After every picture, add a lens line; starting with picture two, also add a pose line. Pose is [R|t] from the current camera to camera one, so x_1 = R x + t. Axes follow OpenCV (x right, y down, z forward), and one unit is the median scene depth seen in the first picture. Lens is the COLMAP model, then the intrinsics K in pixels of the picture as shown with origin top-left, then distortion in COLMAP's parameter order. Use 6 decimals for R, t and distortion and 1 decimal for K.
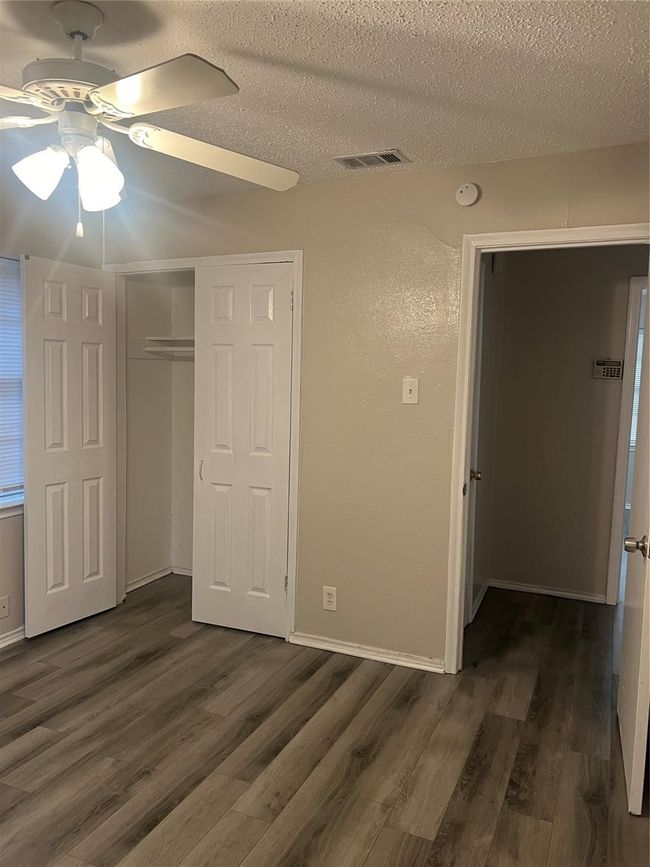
lens RADIAL K [[652.1, 0, 322.7], [0, 652.1, 431.7], [0, 0, 1]] dist [0.031221, -0.033517]
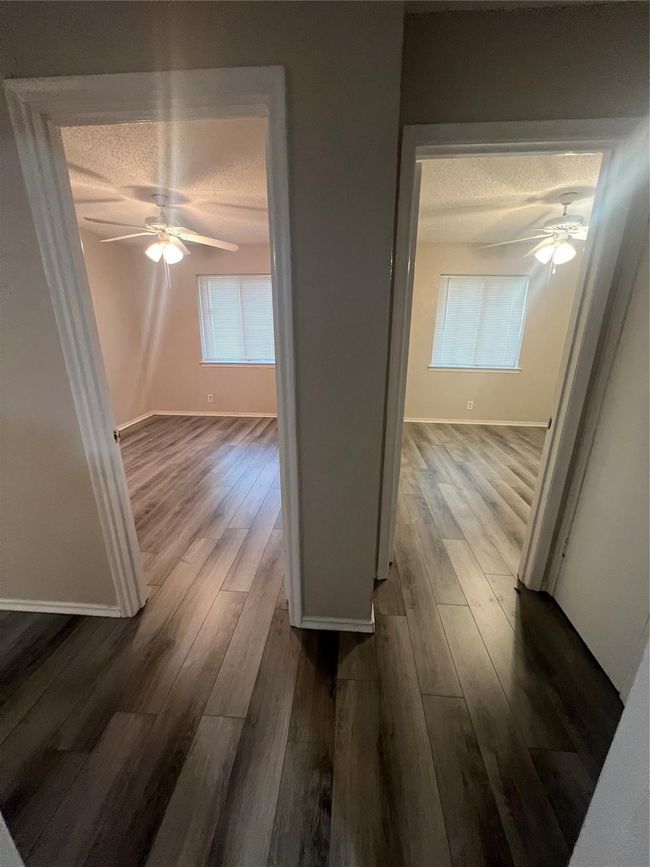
lens RADIAL K [[345.7, 0, 326.9], [0, 345.7, 435.4], [0, 0, 1]] dist [0.000897, -0.000037]
pose [[-0.938100, 0.083927, -0.336042, 1.003786], [-0.050950, 0.926208, 0.373555, -0.116076], [0.342596, 0.367553, -0.864600, 1.854224]]
